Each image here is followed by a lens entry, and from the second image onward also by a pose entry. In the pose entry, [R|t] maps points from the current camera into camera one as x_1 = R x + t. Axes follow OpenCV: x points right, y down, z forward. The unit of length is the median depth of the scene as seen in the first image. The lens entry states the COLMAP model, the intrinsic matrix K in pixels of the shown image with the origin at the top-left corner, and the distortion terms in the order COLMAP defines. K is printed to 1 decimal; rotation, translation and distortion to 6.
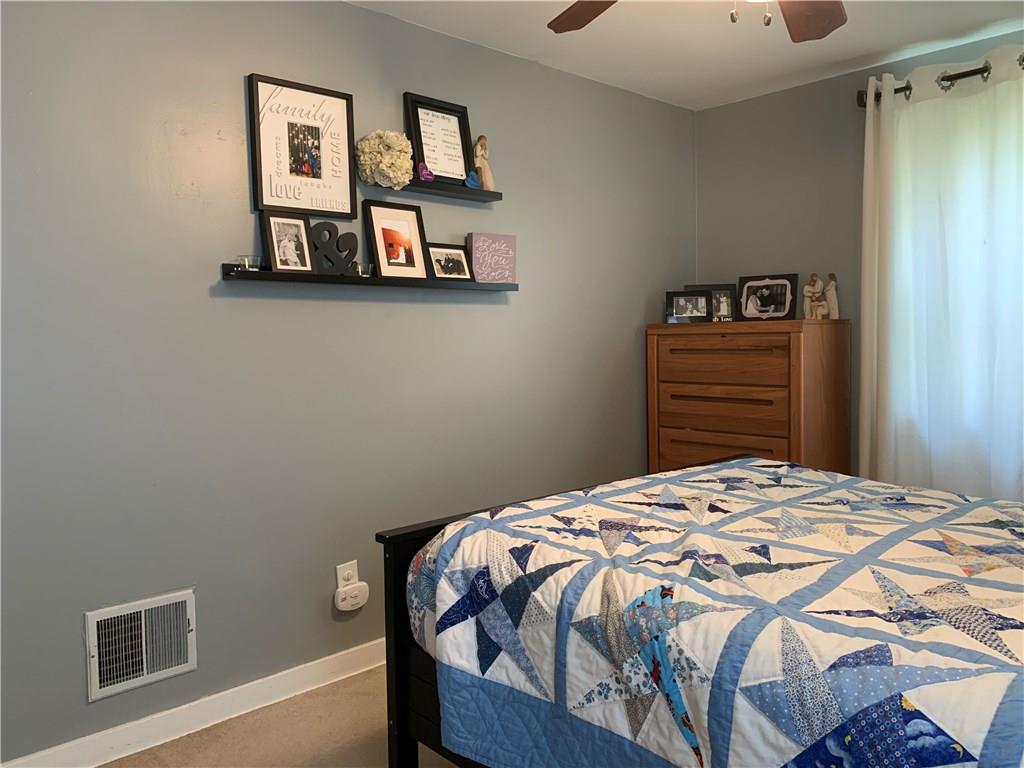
lens RADIAL K [[805.3, 0, 512.0], [0, 805.3, 384.0], [0, 0, 1]] dist [-0.001628, -0.004737]
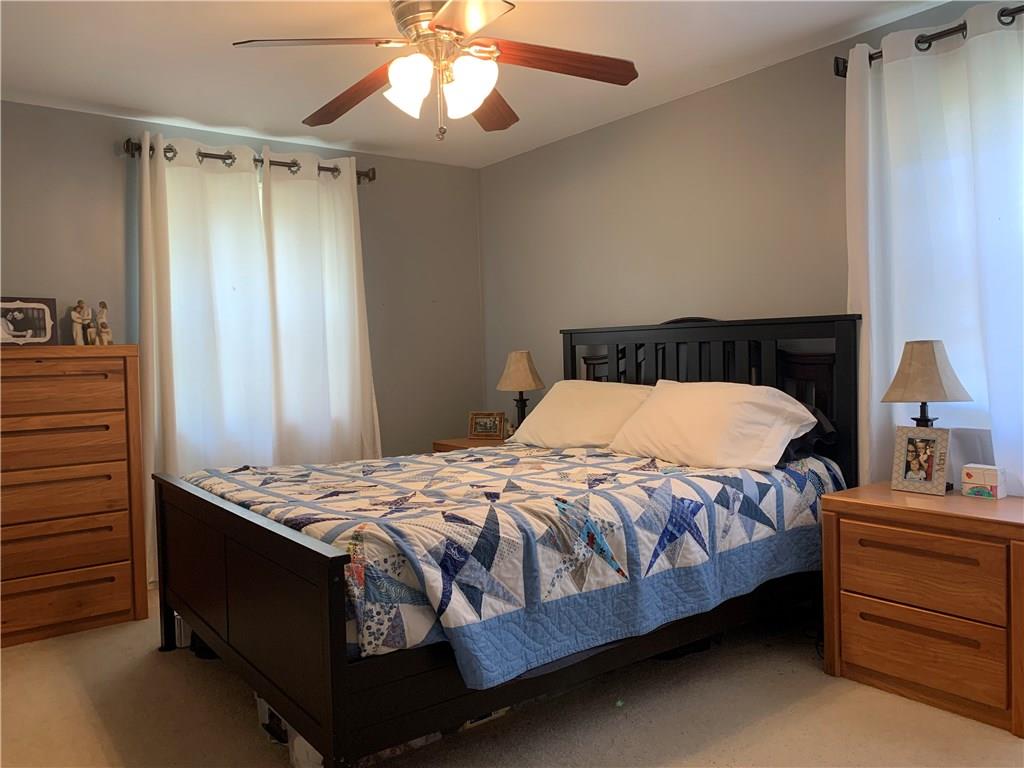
lens RADIAL K [[762.3, 0, 512.0], [0, 762.3, 384.0], [0, 0, 1]] dist [0.062907, -0.002762]
pose [[0.109025, -0.031327, 0.993545, -1.139610], [0.086443, 0.996016, 0.021919, -0.015060], [-0.990273, 0.083495, 0.111298, 0.769639]]
